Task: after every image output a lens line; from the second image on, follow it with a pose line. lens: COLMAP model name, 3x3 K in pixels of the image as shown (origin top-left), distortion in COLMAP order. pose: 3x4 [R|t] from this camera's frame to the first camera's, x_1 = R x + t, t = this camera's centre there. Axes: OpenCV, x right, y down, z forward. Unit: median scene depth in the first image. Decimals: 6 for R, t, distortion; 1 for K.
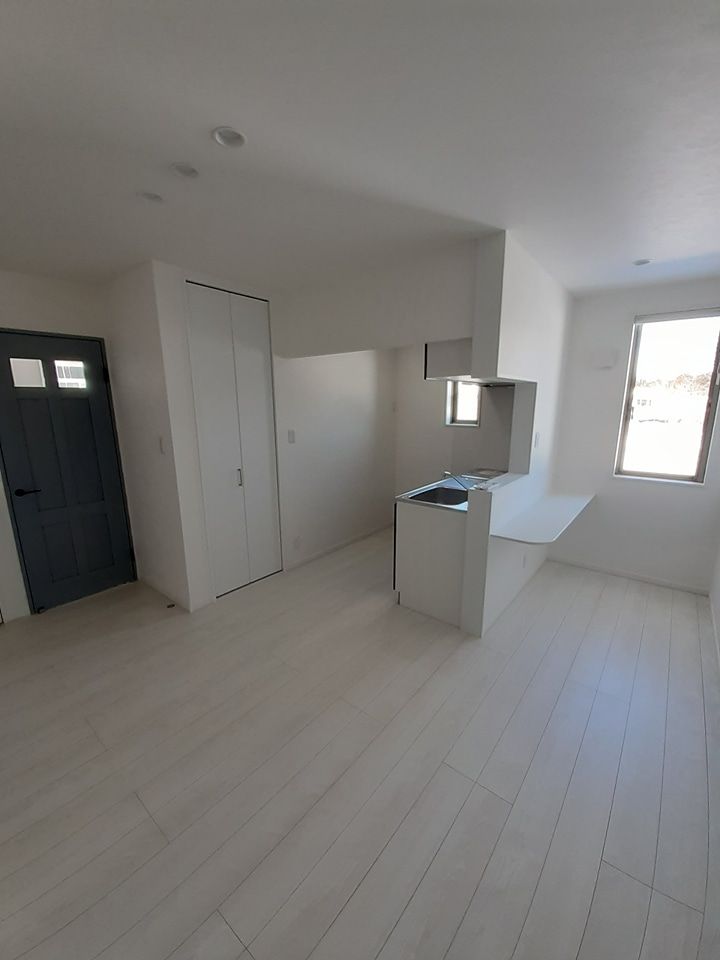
lens RADIAL K [[381.8, 0, 360.6], [0, 381.8, 482.7], [0, 0, 1]] dist [0.000763, -0.009063]
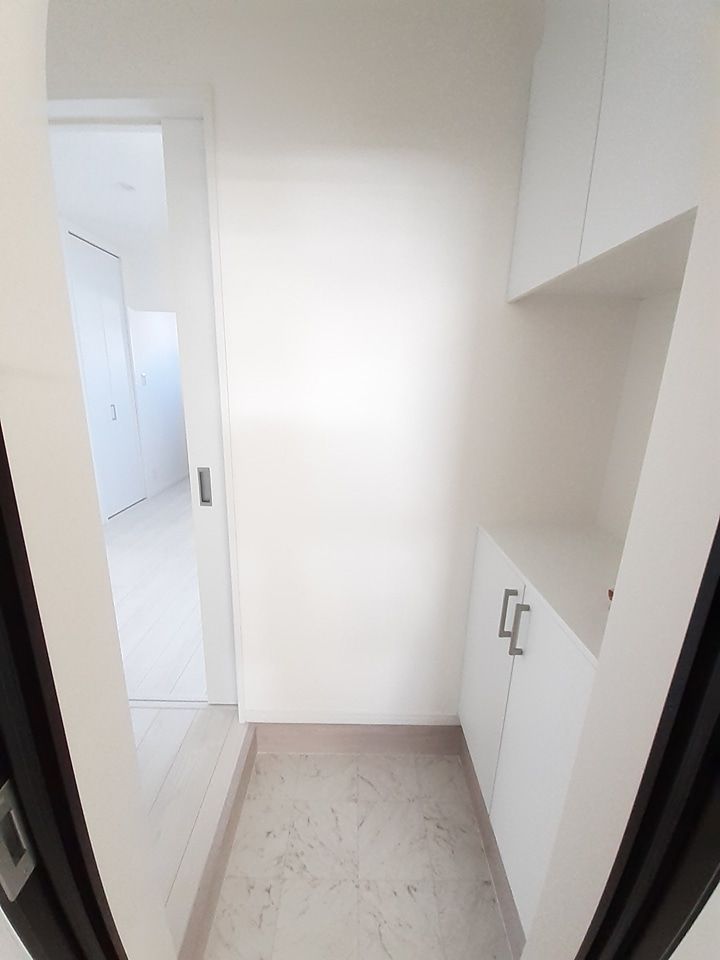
lens RADIAL K [[381.8, 0, 360.6], [0, 381.8, 482.7], [0, 0, 1]] dist [0.000763, -0.009063]
pose [[0.750592, -0.145950, 0.644446, -0.529149], [0.117368, 0.989241, 0.087337, 0.182909], [-0.650259, 0.010083, 0.759646, -0.355070]]
